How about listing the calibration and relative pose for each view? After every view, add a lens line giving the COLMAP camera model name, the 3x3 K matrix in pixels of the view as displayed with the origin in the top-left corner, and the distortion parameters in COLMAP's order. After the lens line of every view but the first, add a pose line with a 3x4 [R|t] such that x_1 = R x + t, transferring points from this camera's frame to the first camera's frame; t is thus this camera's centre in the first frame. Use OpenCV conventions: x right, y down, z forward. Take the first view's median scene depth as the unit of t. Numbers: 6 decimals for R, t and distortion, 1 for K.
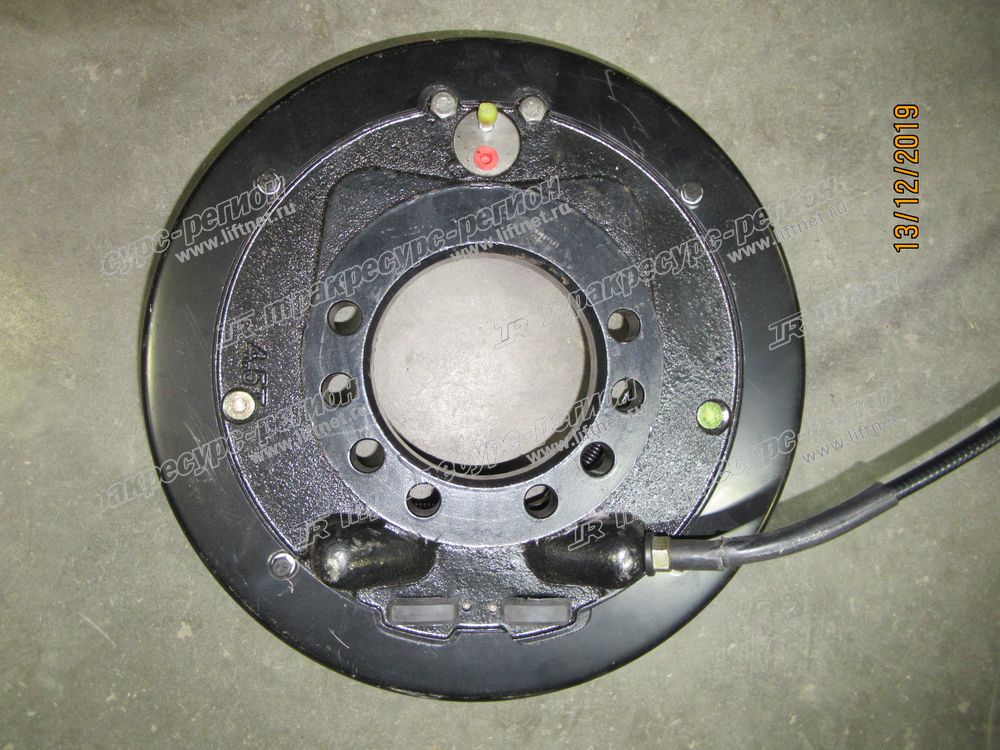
lens RADIAL K [[778.7, 0, 498.4], [0, 778.7, 373.1], [0, 0, 1]] dist [0.068366, 0.000880]
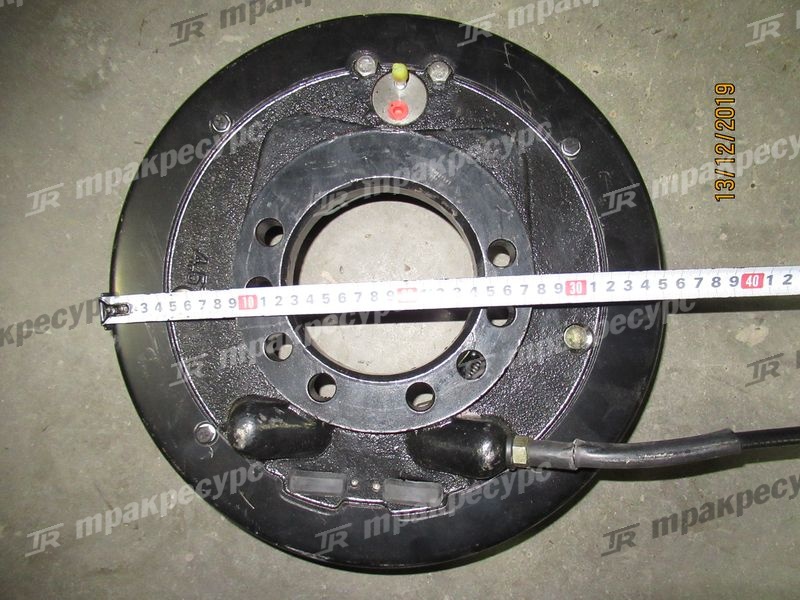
lens RADIAL K [[623.0, 0, 403.2], [0, 623.0, 303.3], [0, 0, 1]] dist [0.068366, 0.000880]
pose [[0.993358, 0.065817, -0.094381, 0.104991], [-0.070012, 0.996668, -0.041842, 0.062925], [0.091312, 0.048172, 0.994656, 0.054194]]
